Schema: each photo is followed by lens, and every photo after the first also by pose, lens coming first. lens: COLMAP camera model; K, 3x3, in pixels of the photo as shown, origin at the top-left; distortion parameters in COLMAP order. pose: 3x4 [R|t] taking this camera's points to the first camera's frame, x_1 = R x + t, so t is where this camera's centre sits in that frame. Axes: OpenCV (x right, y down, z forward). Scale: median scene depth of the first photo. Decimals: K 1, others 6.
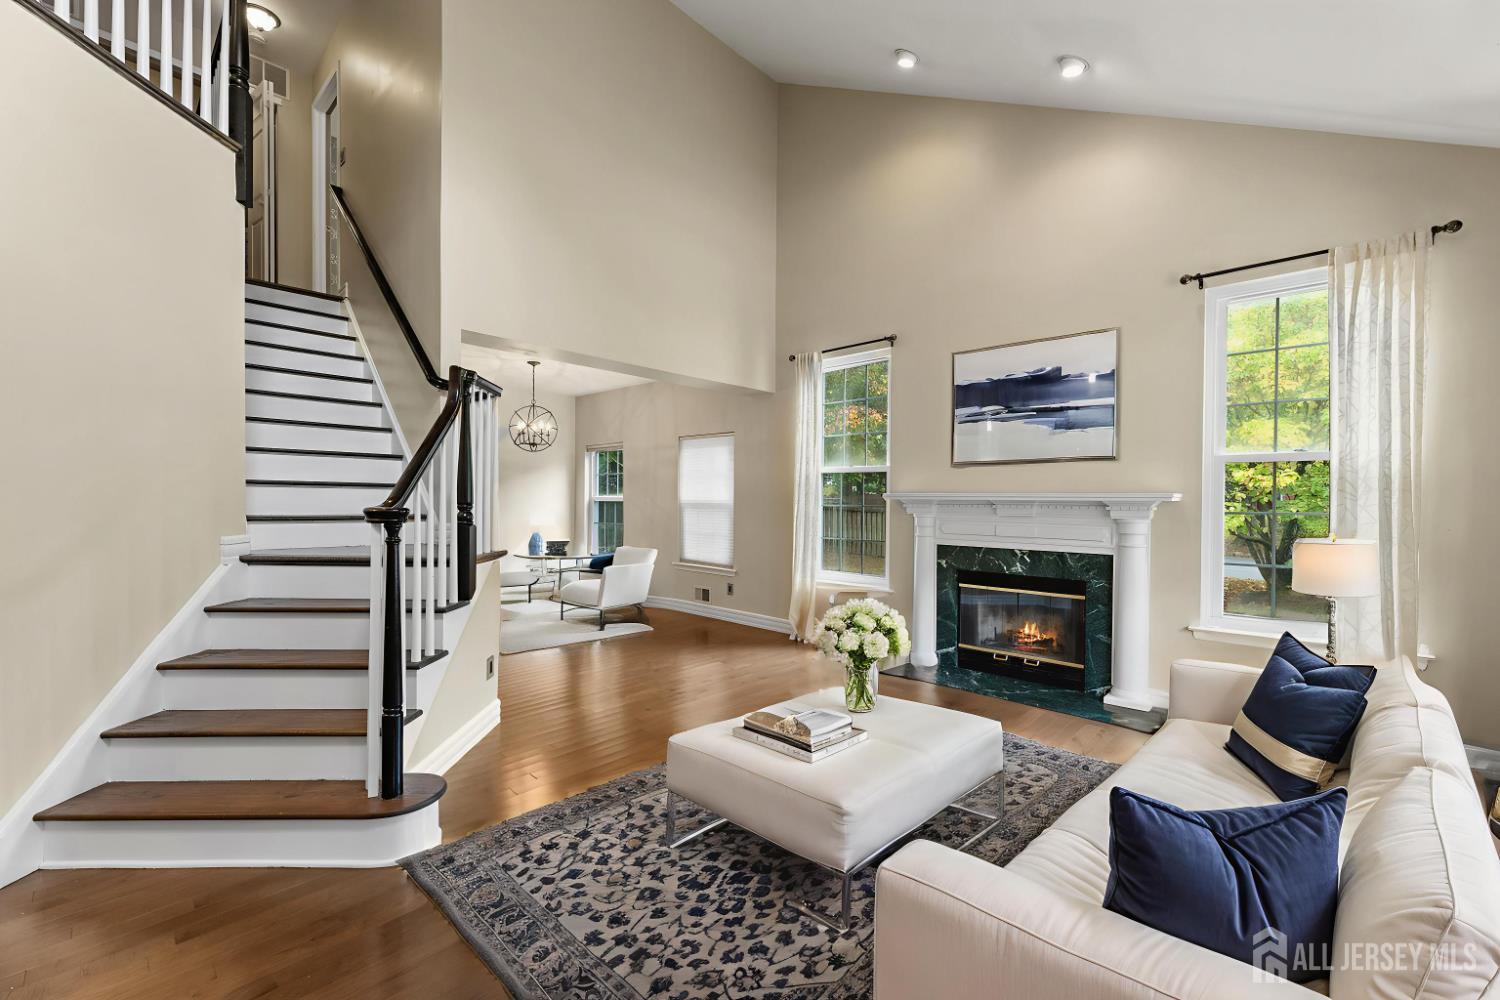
lens RADIAL K [[638.5, 0, 750.0], [0, 638.5, 500.0], [0, 0, 1]] dist [0.000649, 0.000057]
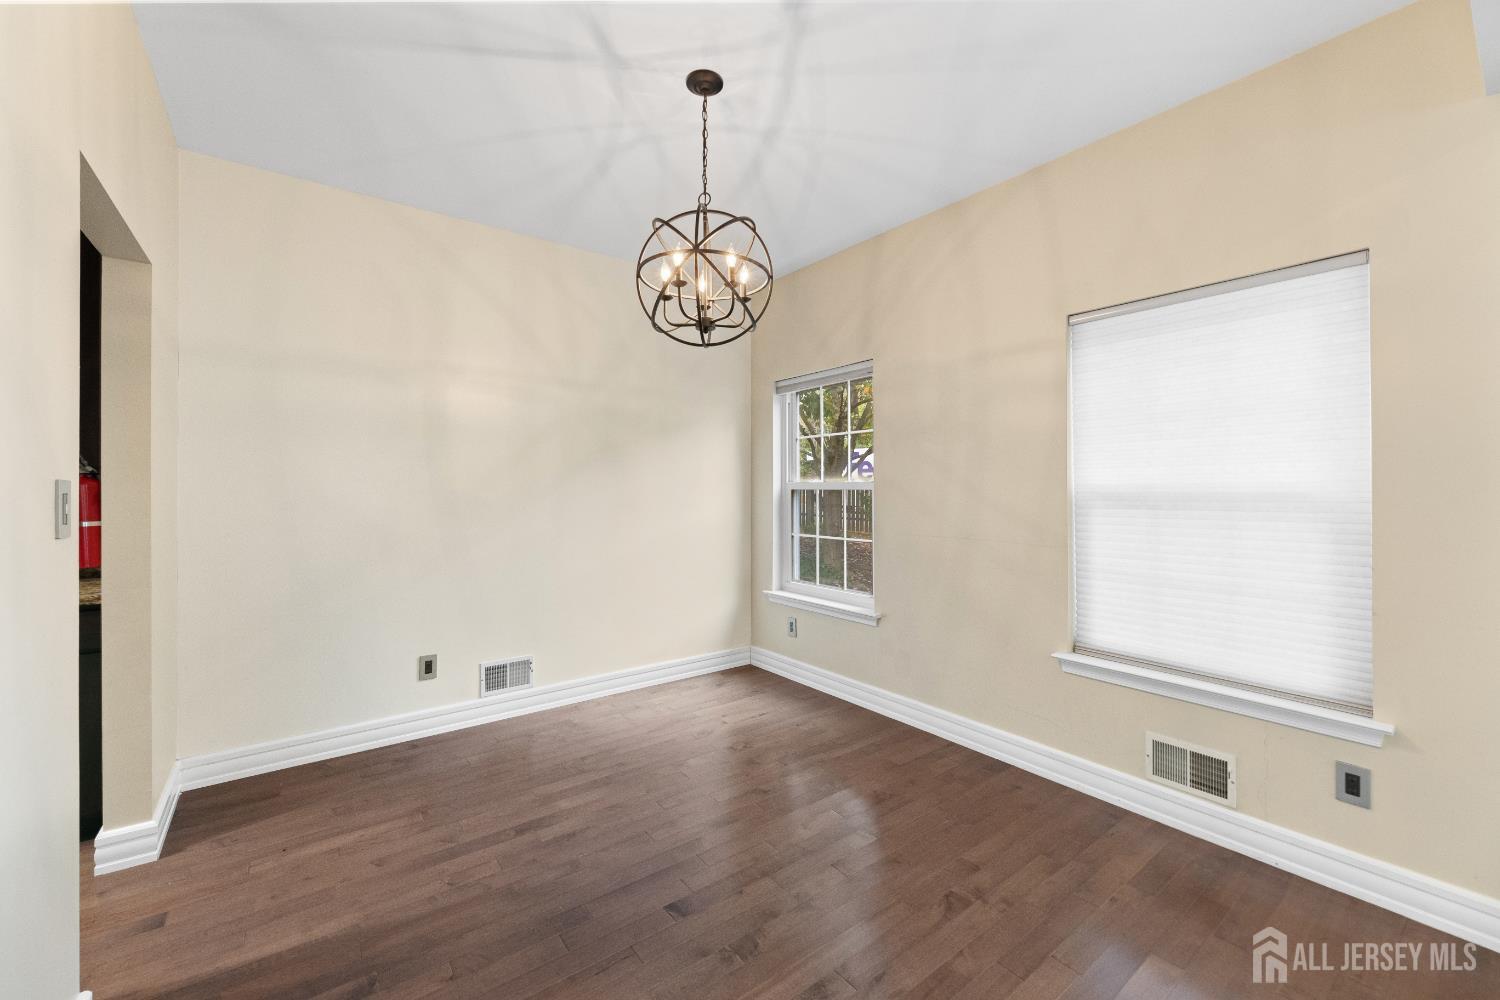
lens RADIAL K [[604.0, 0, 752.4], [0, 604.0, 491.9], [0, 0, 1]] dist [0.002052, -0.000080]
pose [[0.988498, -0.004466, -0.151167, -0.223138], [0.004878, 0.999985, 0.002352, 0.001515], [0.151154, -0.003063, 0.988505, 0.578374]]
